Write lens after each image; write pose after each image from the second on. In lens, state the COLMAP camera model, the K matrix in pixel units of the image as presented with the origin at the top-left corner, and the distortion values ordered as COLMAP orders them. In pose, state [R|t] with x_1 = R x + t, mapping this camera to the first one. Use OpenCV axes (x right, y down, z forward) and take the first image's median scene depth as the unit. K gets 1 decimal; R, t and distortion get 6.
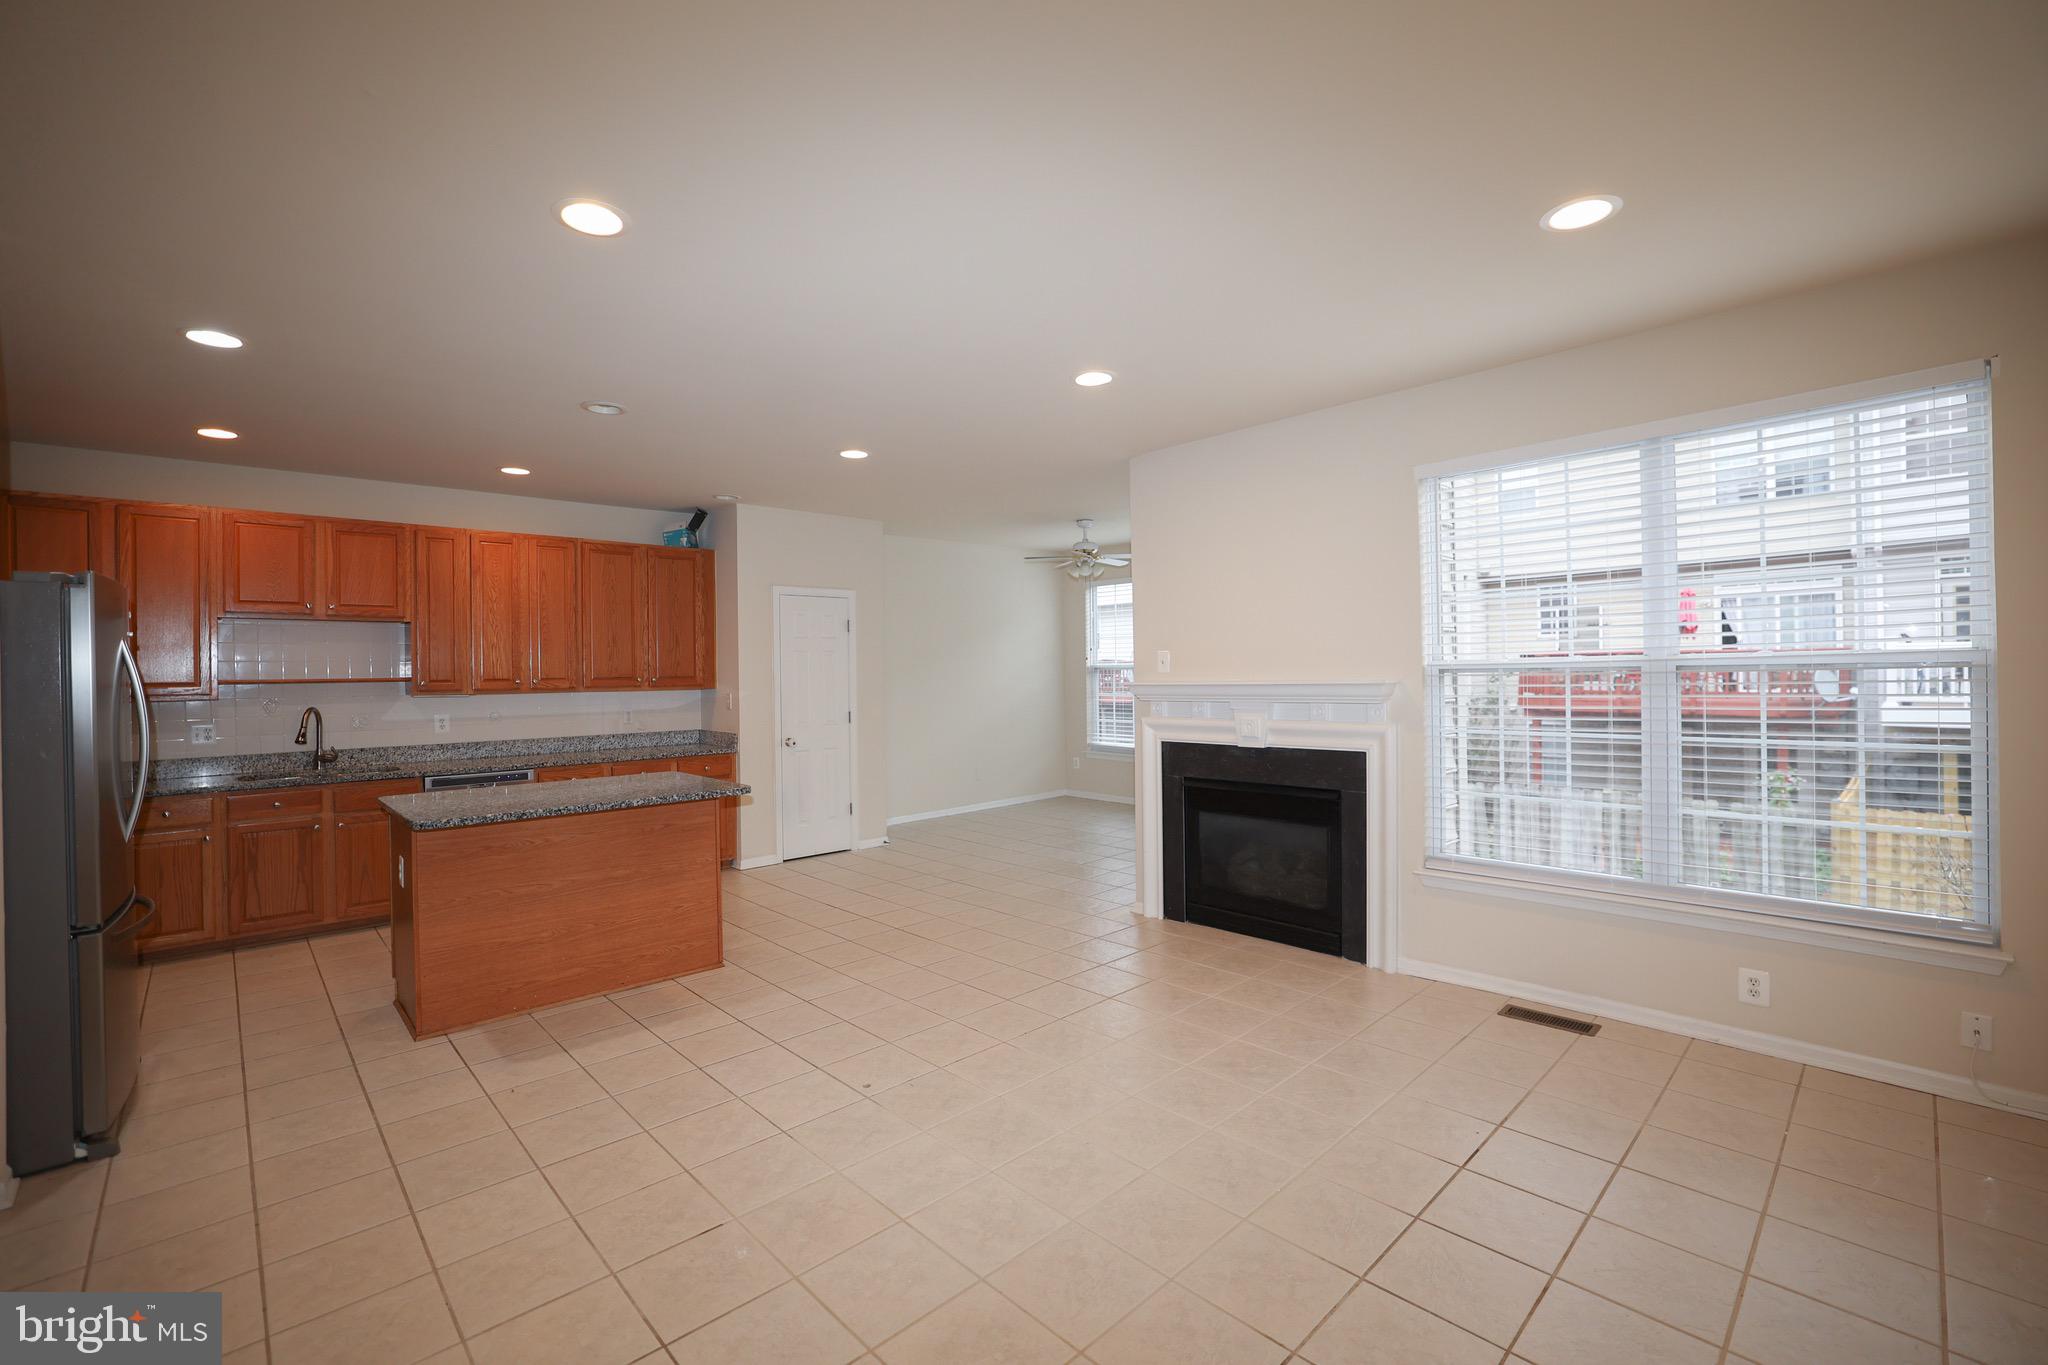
lens RADIAL K [[870.7, 0, 1007.8], [0, 870.7, 669.3], [0, 0, 1]] dist [-0.048436, 0.013776]
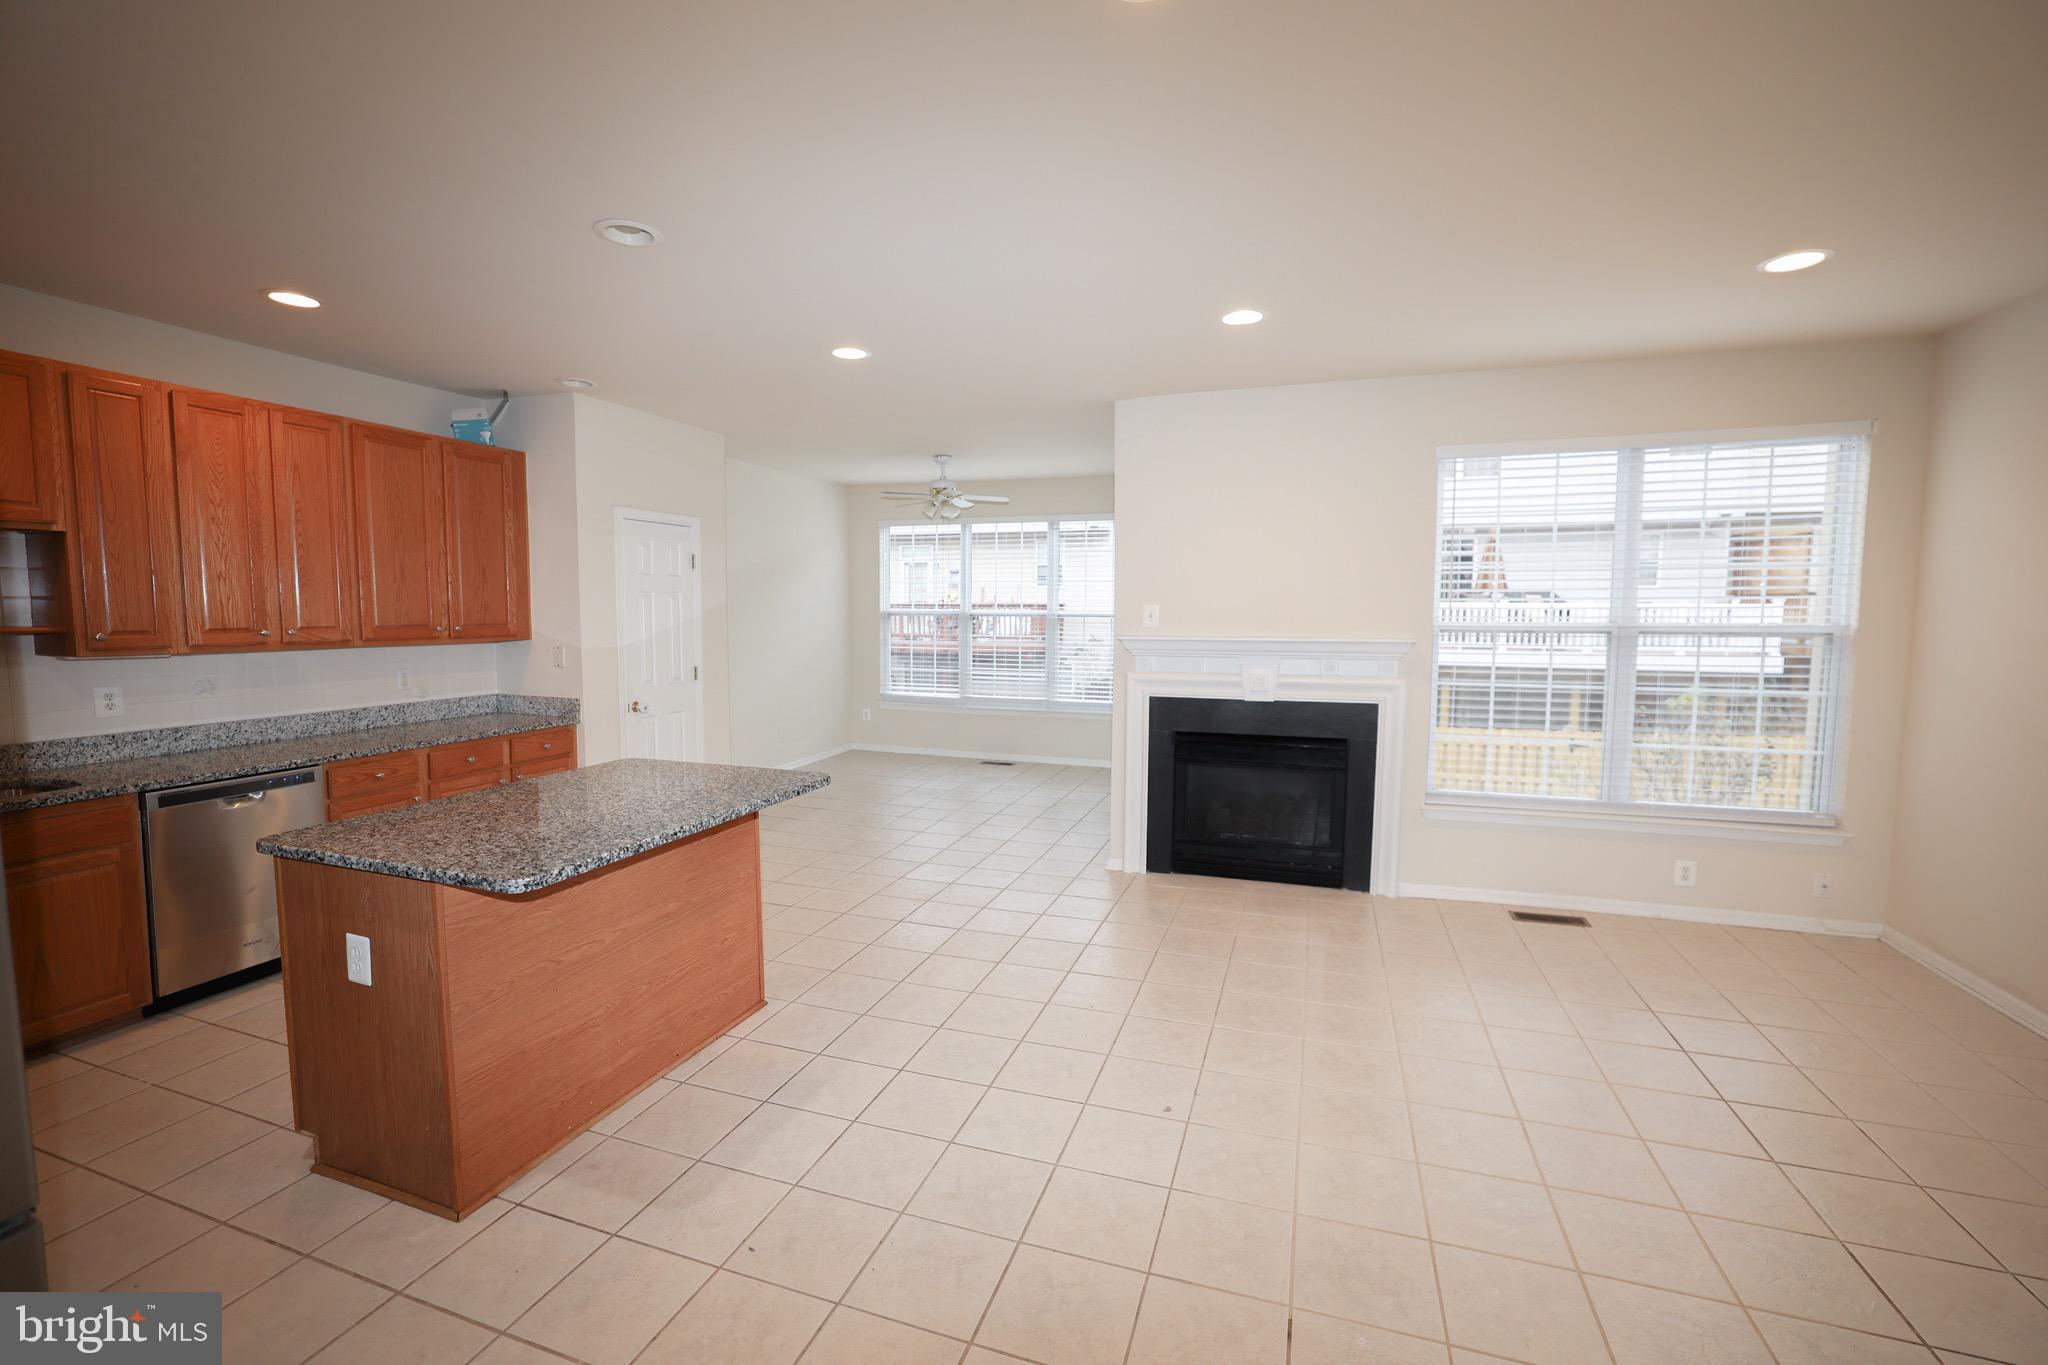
lens RADIAL K [[875.6, 0, 1010.5], [0, 875.6, 674.2], [0, 0, 1]] dist [-0.049674, 0.016721]
pose [[0.887047, -0.018331, 0.461315, -0.430302], [-0.016904, 0.997252, 0.072131, -0.012017], [-0.461370, -0.071782, 0.884299, 0.197849]]
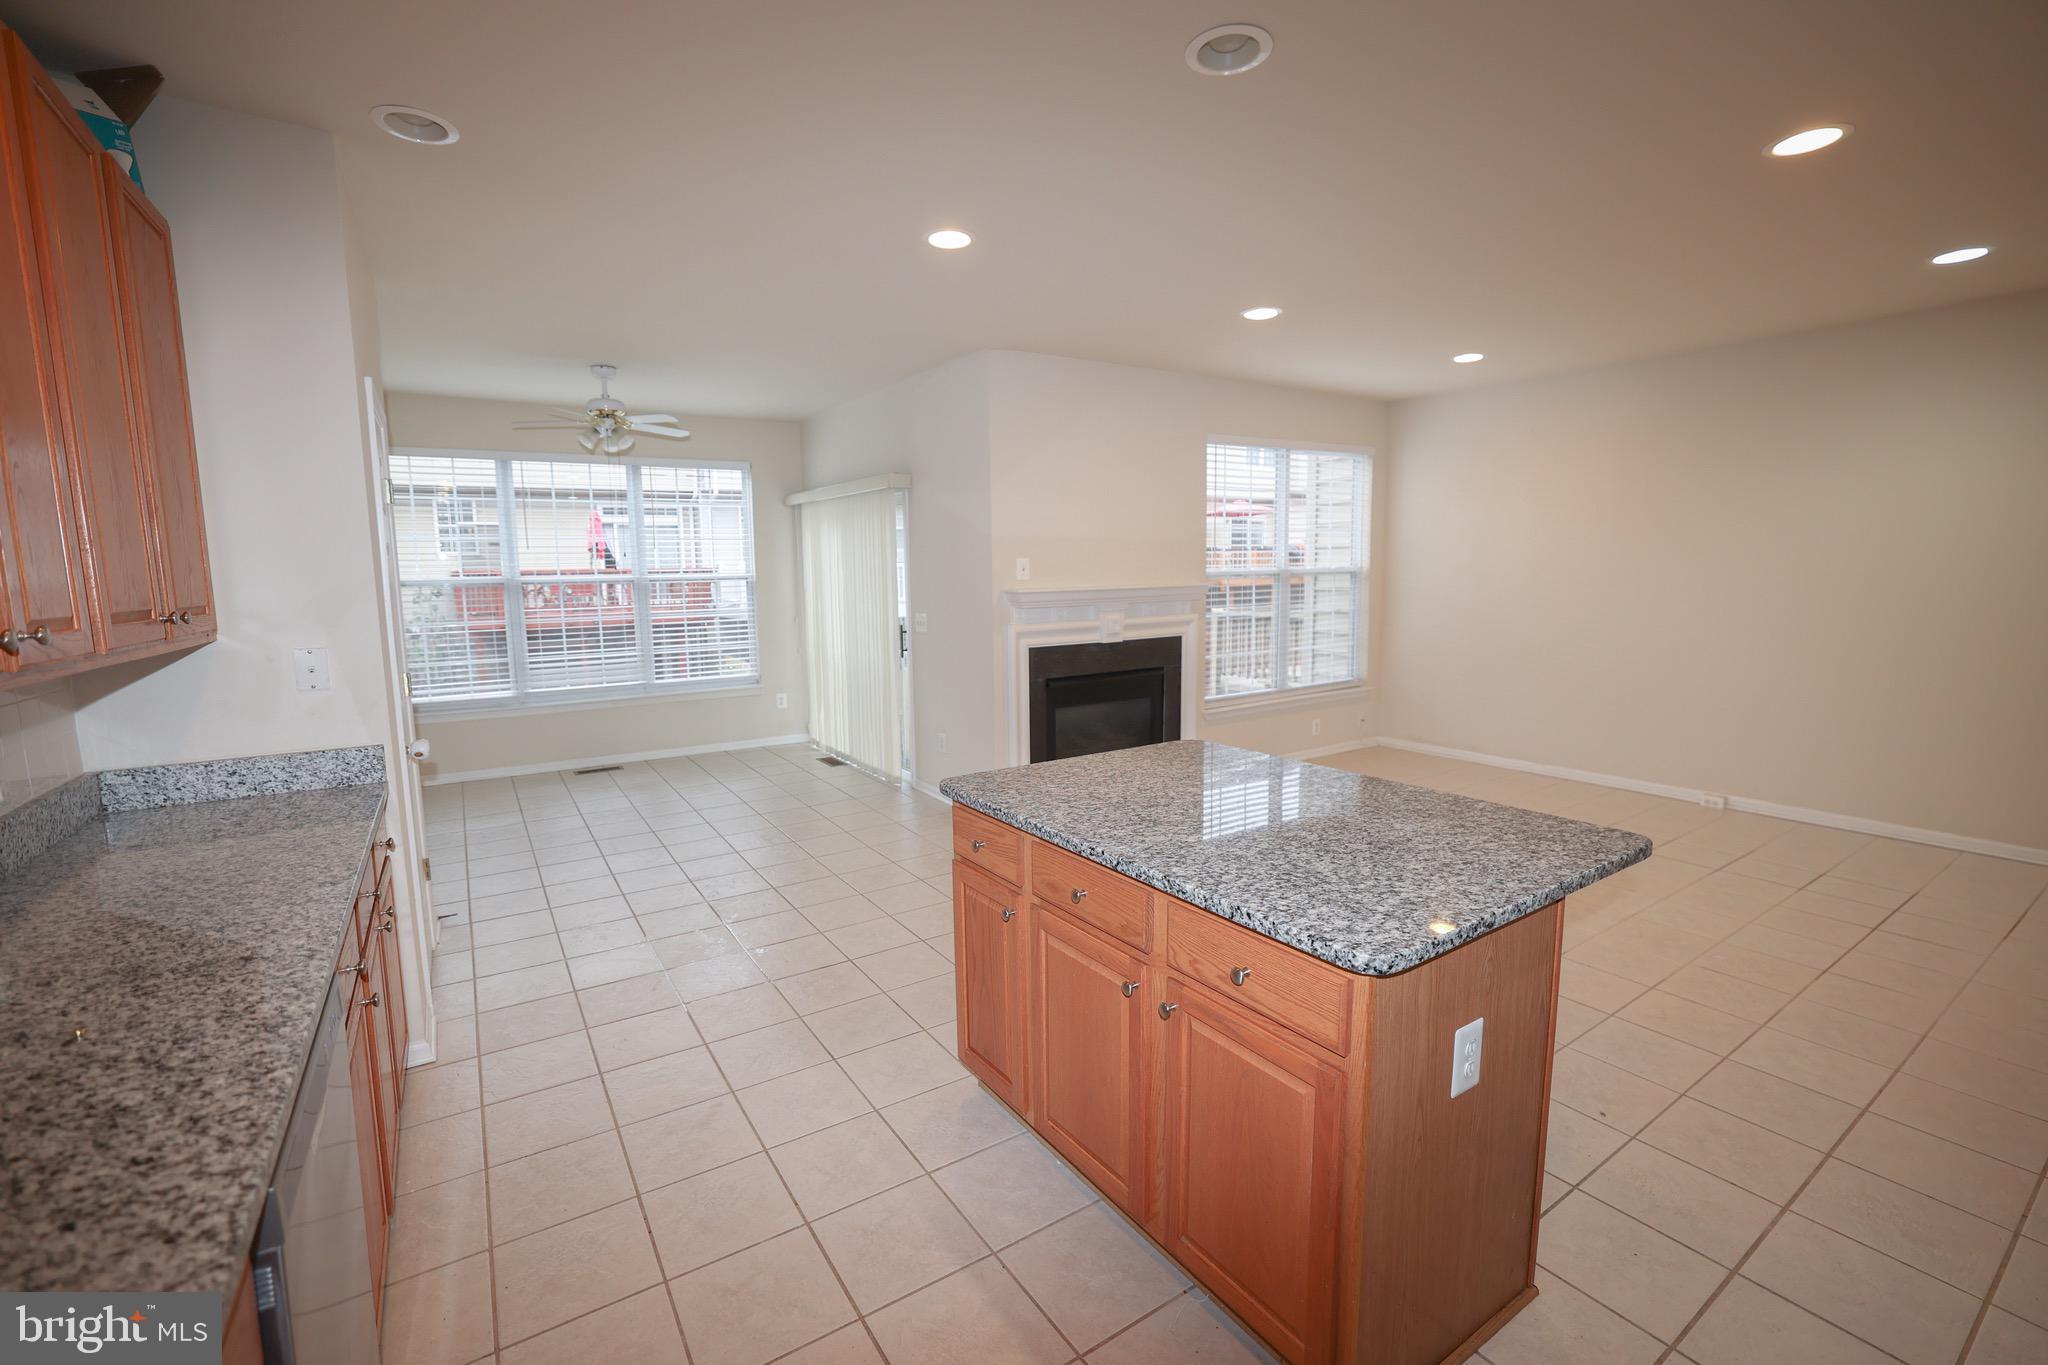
lens RADIAL K [[875.6, 0, 1010.5], [0, 875.6, 674.2], [0, 0, 1]] dist [-0.049674, 0.016721]
pose [[0.173109, -0.106232, 0.979157, -0.852190], [0.012172, 0.994321, 0.105726, 0.004836], [-0.984827, -0.006384, 0.173419, 0.856948]]
